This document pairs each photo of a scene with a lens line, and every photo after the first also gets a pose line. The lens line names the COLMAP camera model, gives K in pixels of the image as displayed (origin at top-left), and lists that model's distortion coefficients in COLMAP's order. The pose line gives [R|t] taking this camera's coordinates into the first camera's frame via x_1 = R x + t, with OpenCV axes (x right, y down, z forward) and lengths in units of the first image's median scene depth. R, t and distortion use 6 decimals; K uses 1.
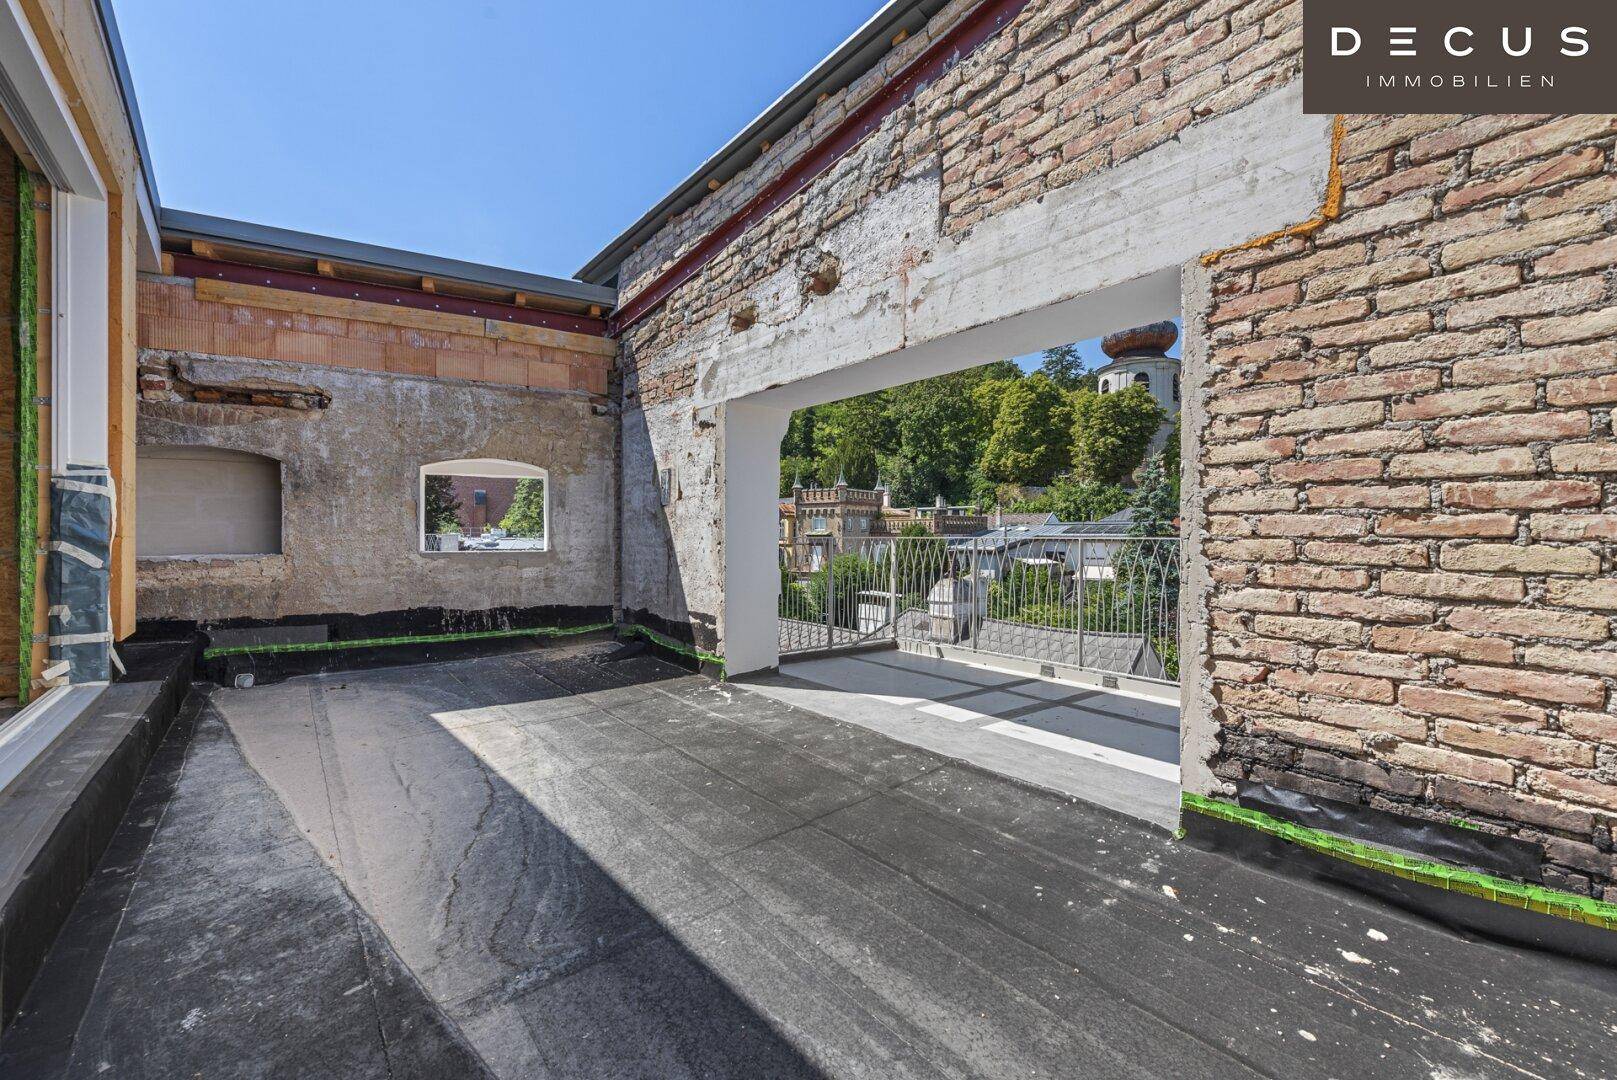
lens RADIAL K [[648.4, 0, 806.8], [0, 648.4, 535.2], [0, 0, 1]] dist [0.009629, -0.002369]
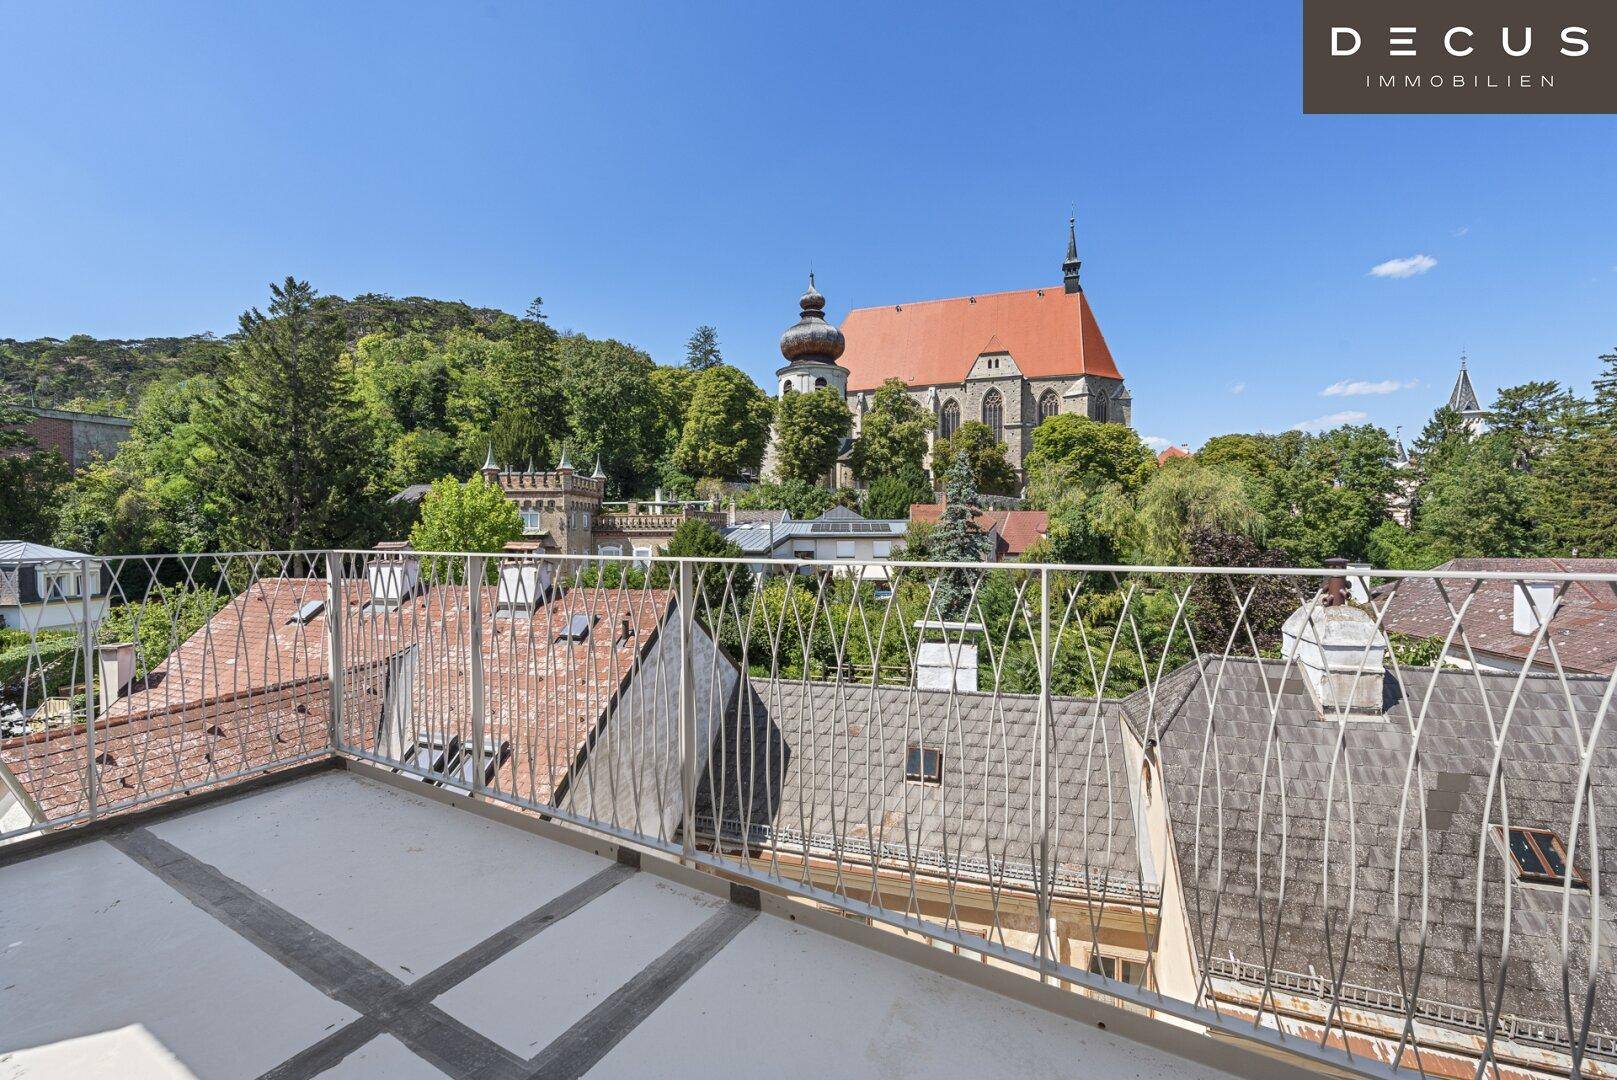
lens RADIAL K [[648.4, 0, 801.1], [0, 648.4, 546.3], [0, 0, 1]] dist [0.009629, -0.002369]
pose [[0.814195, -0.016357, 0.580361, -0.161034], [0.005298, 0.999771, 0.020745, -0.001307], [-0.580567, -0.013815, 0.814095, 0.225856]]
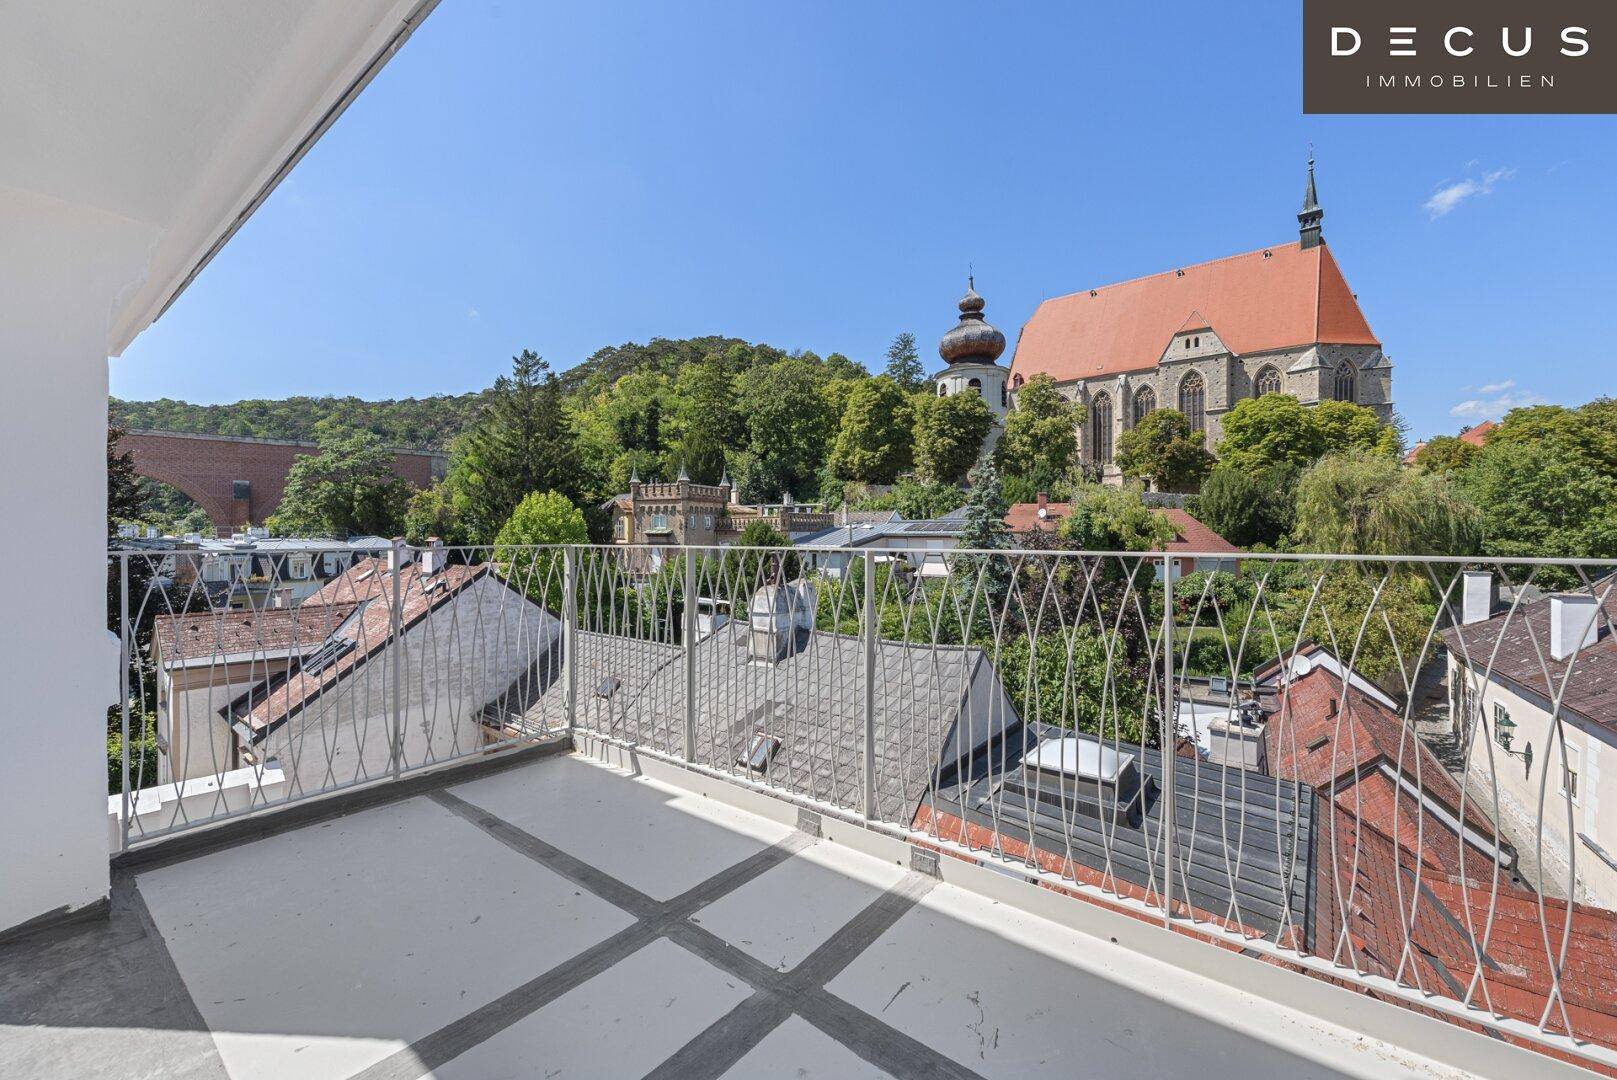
lens RADIAL K [[648.4, 0, 811.9], [0, 648.4, 533.5], [0, 0, 1]] dist [0.009629, -0.002369]
pose [[0.973877, -0.004767, 0.227026, 0.021199], [0.004501, 0.999988, 0.001690, -0.000620], [-0.227031, -0.000624, 0.973887, 0.042433]]
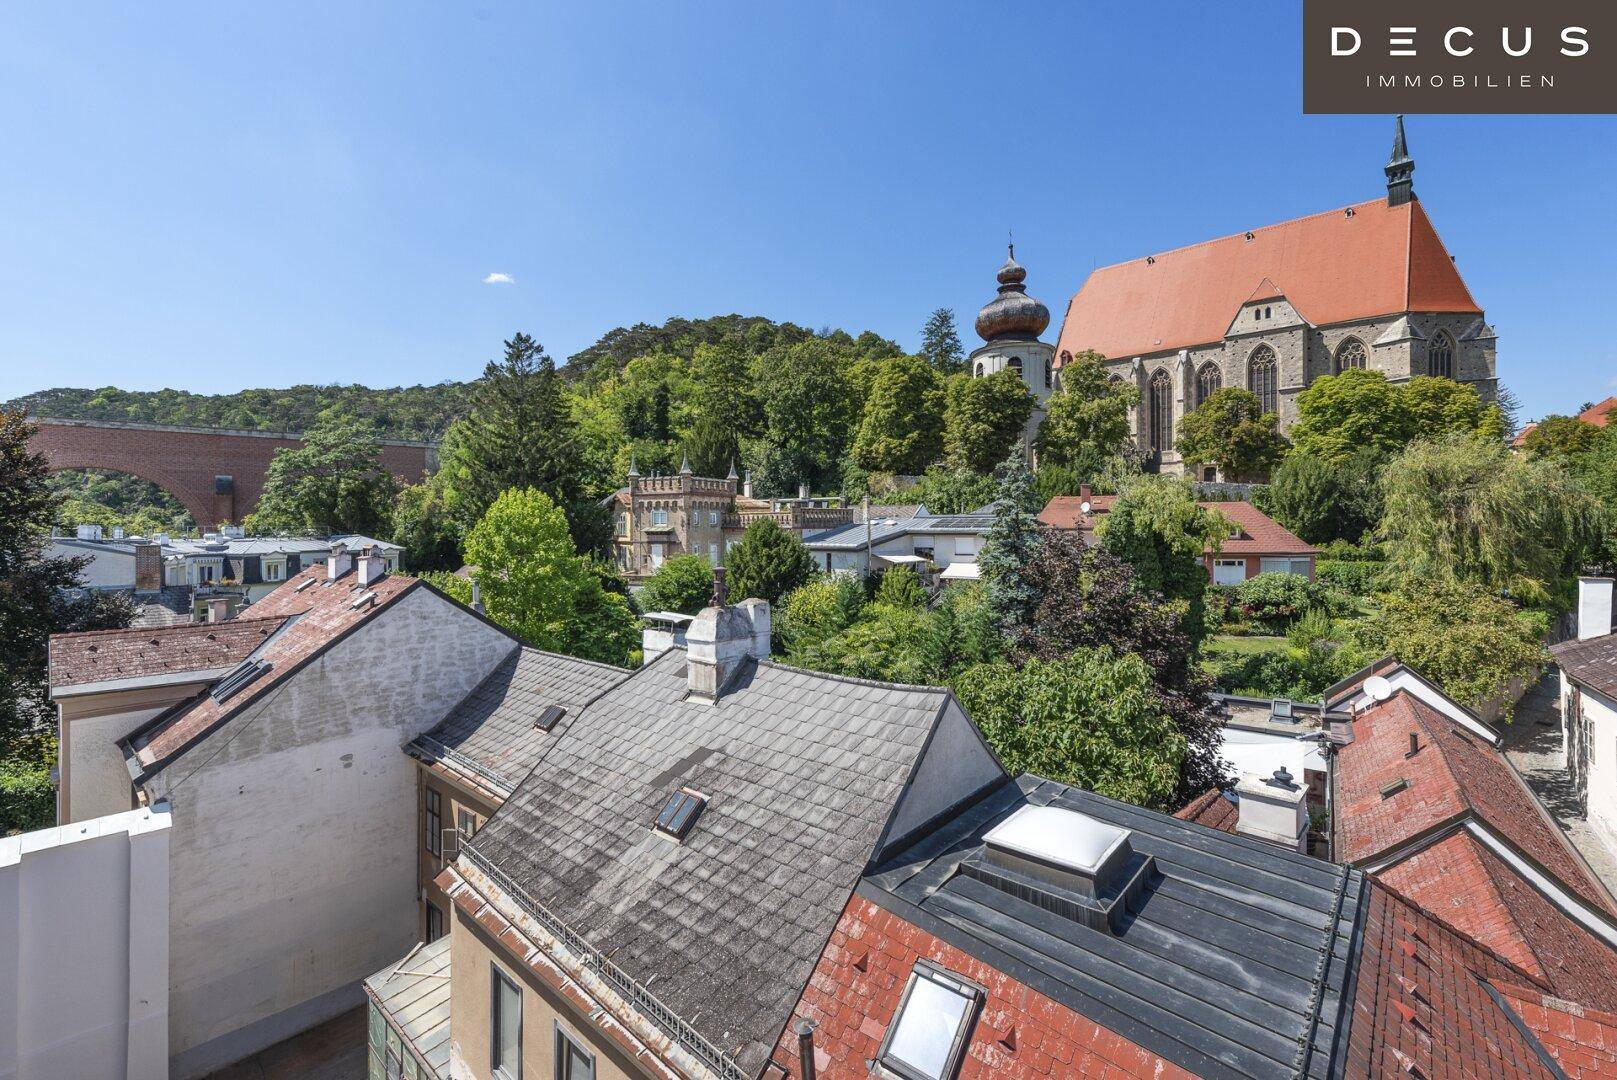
lens RADIAL K [[703.3, 0, 817.6], [0, 703.3, 523.3], [0, 0, 1]] dist [0.011155, -0.004082]
pose [[0.982511, -0.006567, 0.186090, 0.051815], [0.007359, 0.999967, -0.003567, -0.006159], [-0.186060, 0.004874, 0.982526, 0.057058]]
